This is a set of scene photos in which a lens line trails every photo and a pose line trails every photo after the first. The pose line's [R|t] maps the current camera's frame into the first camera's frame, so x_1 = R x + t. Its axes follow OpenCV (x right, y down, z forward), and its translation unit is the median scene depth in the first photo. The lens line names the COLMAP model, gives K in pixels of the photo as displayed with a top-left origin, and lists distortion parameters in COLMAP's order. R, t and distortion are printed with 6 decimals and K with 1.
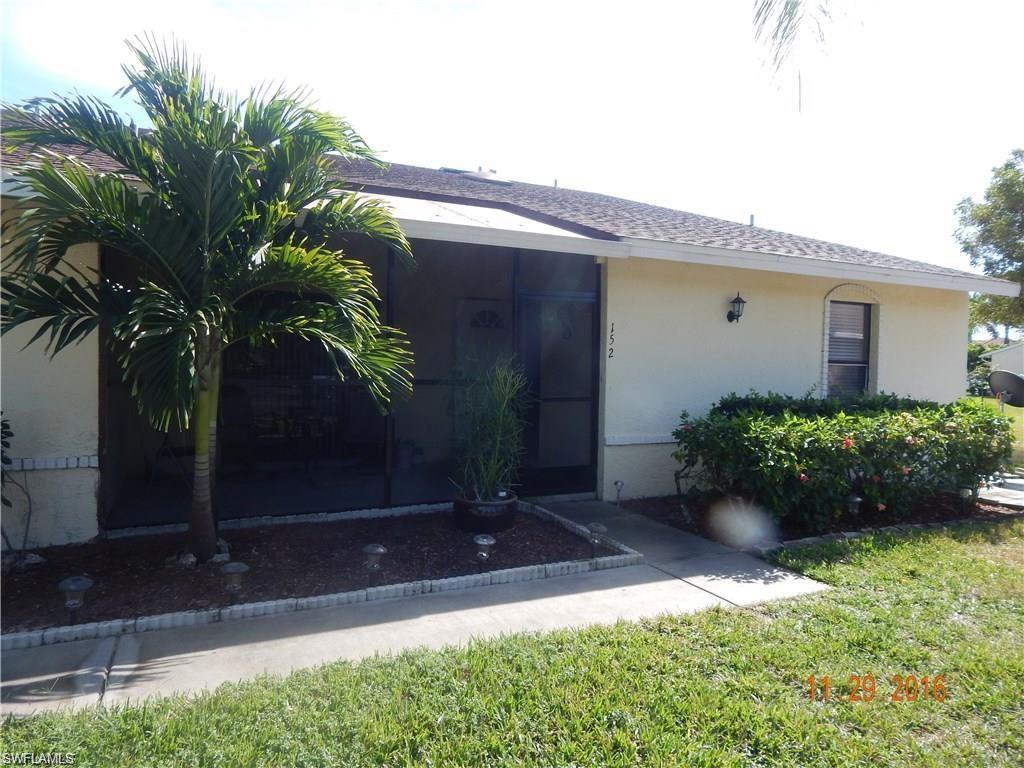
lens RADIAL K [[666.6, 0, 512.0], [0, 666.6, 384.0], [0, 0, 1]] dist [0.001938, -0.002305]
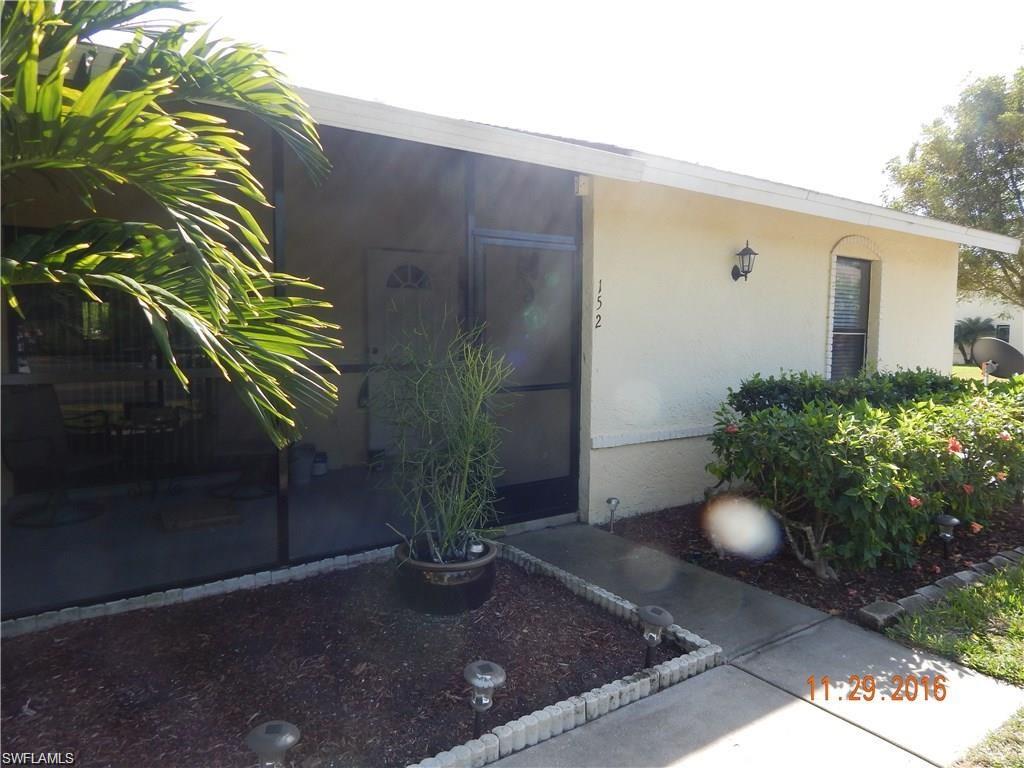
lens RADIAL K [[666.6, 0, 512.0], [0, 666.6, 384.0], [0, 0, 1]] dist [0.001938, -0.002305]
pose [[0.985562, -0.021339, 0.167965, -0.083909], [0.012967, 0.998626, 0.050781, -0.021317], [-0.168817, -0.047870, 0.984484, 0.383316]]
